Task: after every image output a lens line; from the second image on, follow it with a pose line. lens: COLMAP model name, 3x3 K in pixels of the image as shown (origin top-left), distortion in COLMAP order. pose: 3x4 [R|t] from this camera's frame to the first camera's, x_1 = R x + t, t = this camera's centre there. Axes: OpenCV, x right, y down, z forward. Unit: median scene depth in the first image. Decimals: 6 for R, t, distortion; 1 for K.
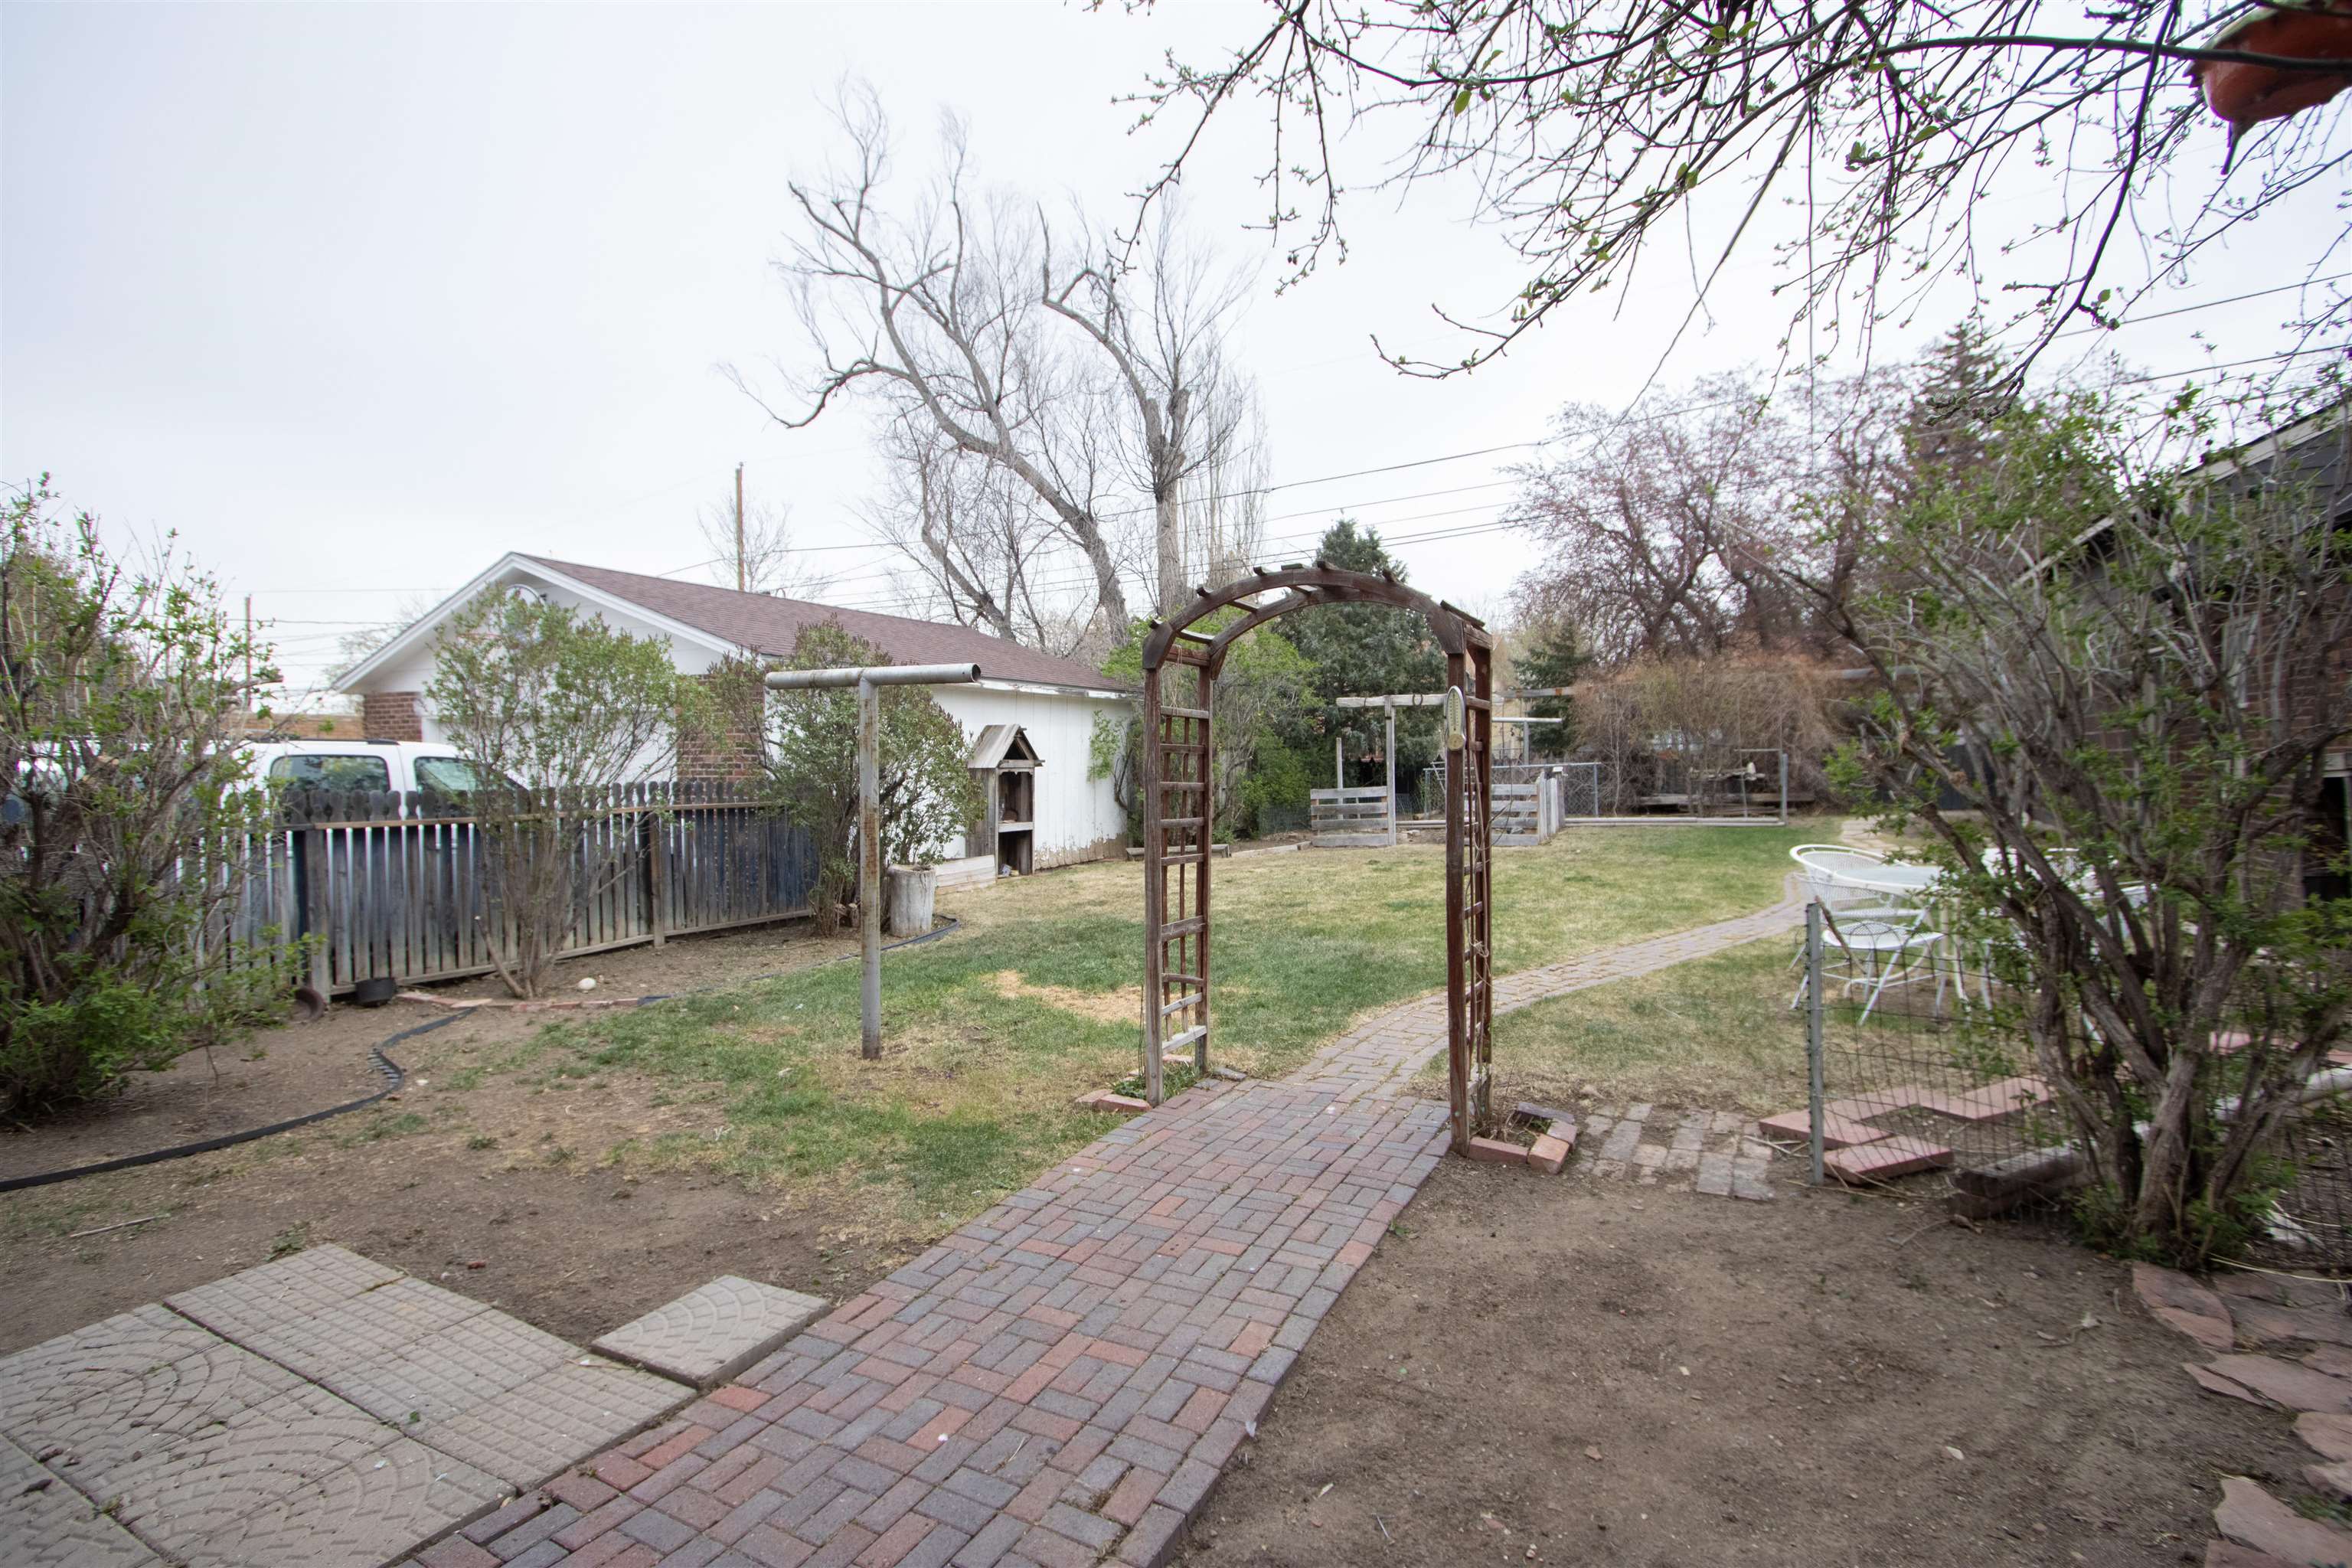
lens RADIAL K [[1085.2, 0, 1159.1], [0, 1085.2, 796.9], [0, 0, 1]] dist [-0.018062, 0.004153]
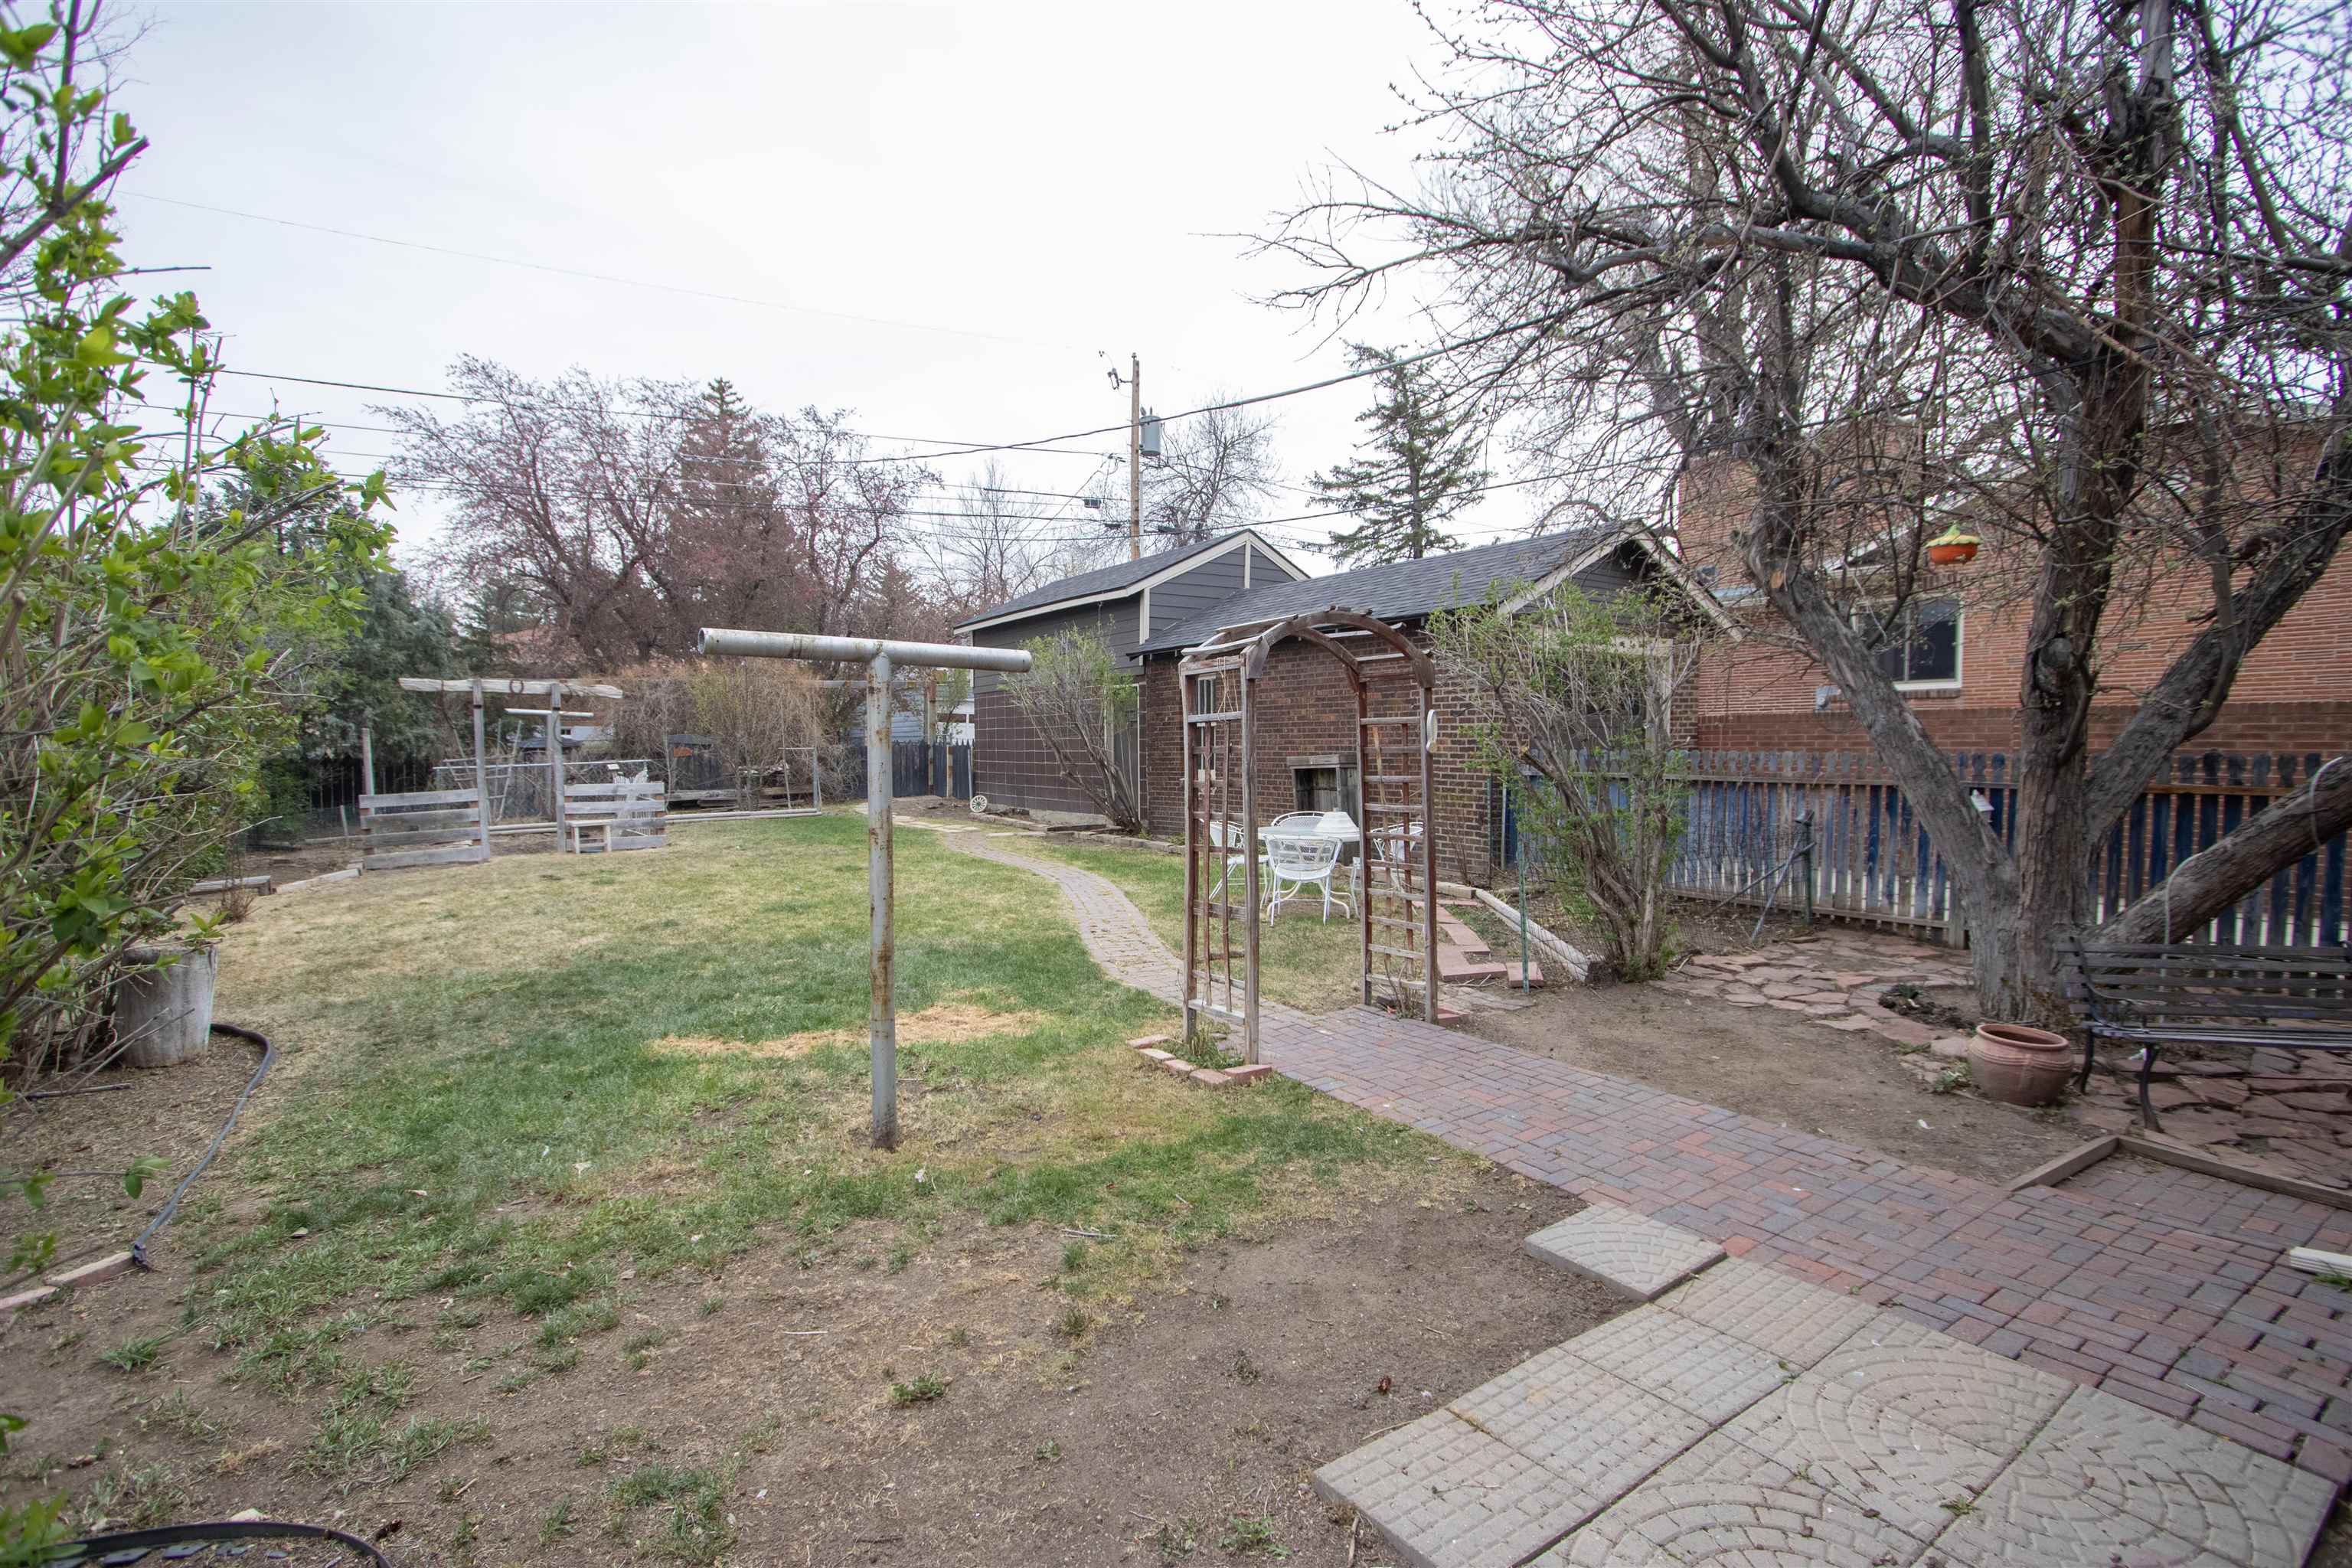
lens RADIAL K [[1085.2, 0, 1159.1], [0, 1085.2, 796.9], [0, 0, 1]] dist [-0.018062, 0.004153]
pose [[0.457717, -0.031841, 0.888527, -1.134018], [0.028422, 0.999372, 0.021171, -0.024813], [-0.888643, 0.015563, 0.458335, 0.615886]]
